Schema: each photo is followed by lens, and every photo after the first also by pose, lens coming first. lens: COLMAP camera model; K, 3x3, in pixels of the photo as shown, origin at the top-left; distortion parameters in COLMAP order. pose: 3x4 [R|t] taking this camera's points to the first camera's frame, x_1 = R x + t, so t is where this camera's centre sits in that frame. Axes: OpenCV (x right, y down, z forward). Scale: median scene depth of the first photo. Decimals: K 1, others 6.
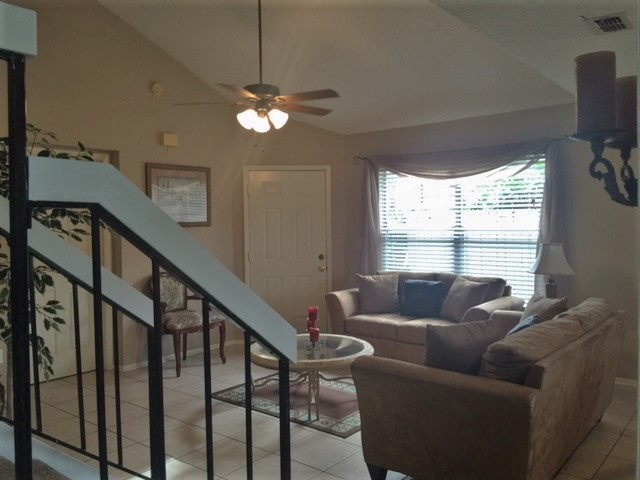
lens RADIAL K [[540.4, 0, 321.9], [0, 540.4, 231.7], [0, 0, 1]] dist [0.072272, -0.134069]
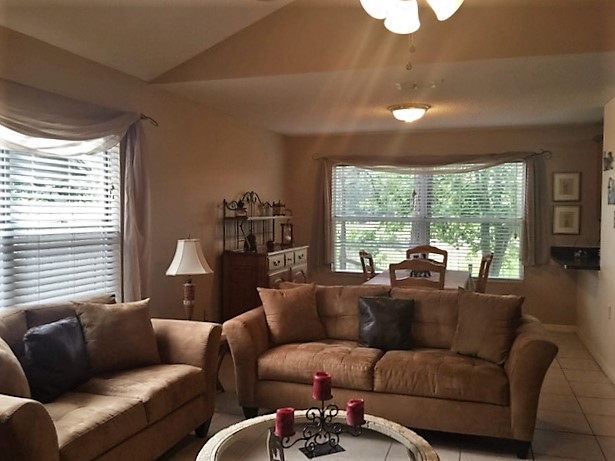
lens RADIAL K [[536.1, 0, 308.4], [0, 536.1, 222.7], [0, 0, 1]] dist [0.081957, -0.150790]
pose [[-0.367715, -0.004048, 0.929930, -0.383505], [0.012858, 0.999873, 0.009437, -0.010134], [-0.929850, 0.015428, -0.367616, 0.920923]]
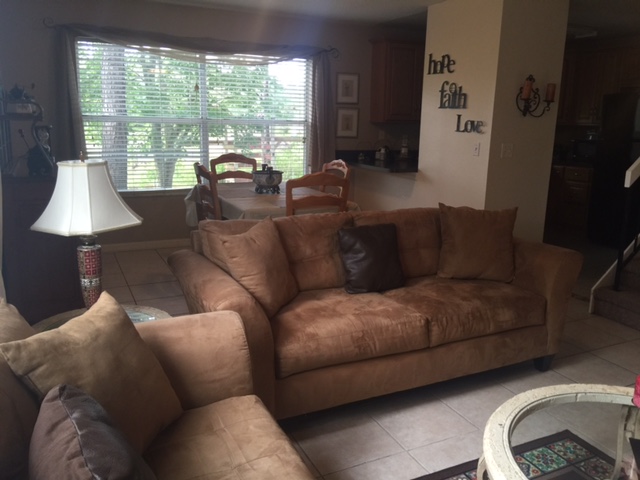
lens RADIAL K [[540.4, 0, 321.9], [0, 540.4, 231.7], [0, 0, 1]] dist [0.072272, -0.134069]
pose [[-0.908881, -0.087868, 0.407694, 0.040865], [-0.001103, 0.978057, 0.208336, -0.012241], [-0.417054, 0.188903, -0.889034, 1.071588]]
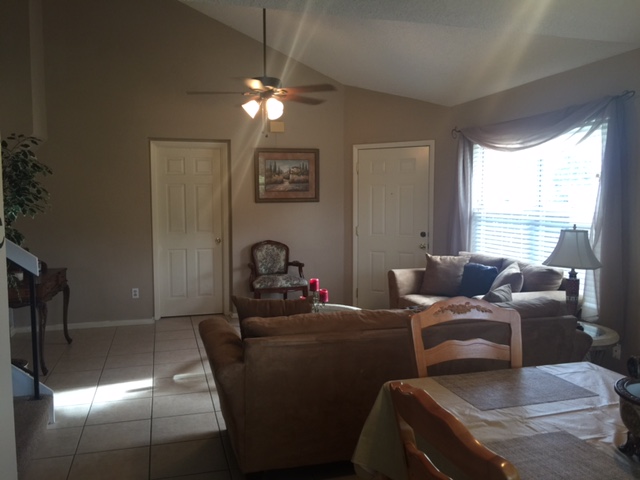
lens RADIAL K [[540.4, 0, 321.9], [0, 540.4, 231.7], [0, 0, 1]] dist [0.072272, -0.134069]
pose [[0.826849, 0.044729, -0.560642, 0.460893], [-0.017122, 0.998372, 0.054400, -0.010215], [0.562163, -0.035382, 0.826270, 0.093235]]
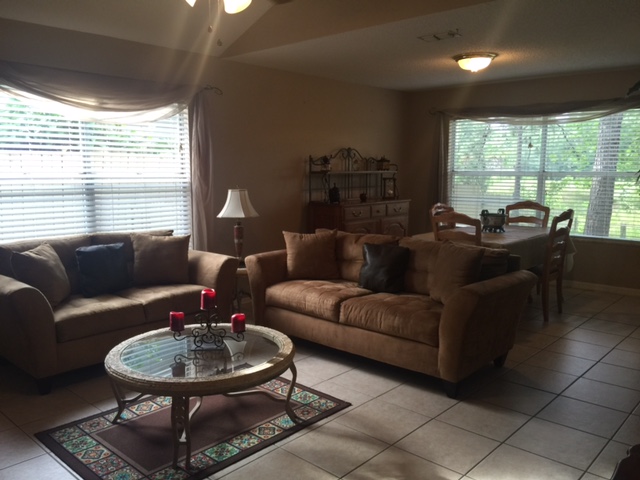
lens RADIAL K [[540.4, 0, 321.9], [0, 540.4, 231.7], [0, 0, 1]] dist [0.072272, -0.134069]
pose [[0.051384, -0.099583, 0.993702, -0.523695], [0.010825, 0.995013, 0.099154, 0.000017], [-0.998620, 0.005662, 0.052206, 0.626625]]
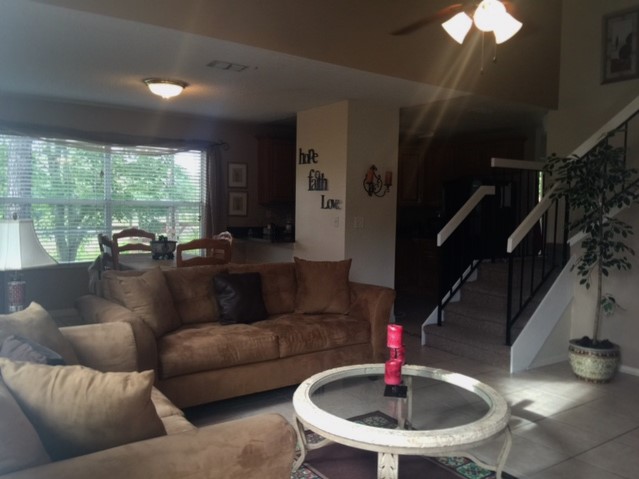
lens RADIAL K [[539.6, 0, 321.4], [0, 539.6, 231.2], [0, 0, 1]] dist [0.072272, -0.134069]
pose [[-0.964514, -0.008329, 0.263900, -0.071030], [0.004826, 0.998779, 0.049162, 0.004533], [-0.263987, 0.048691, -0.963296, 1.220103]]
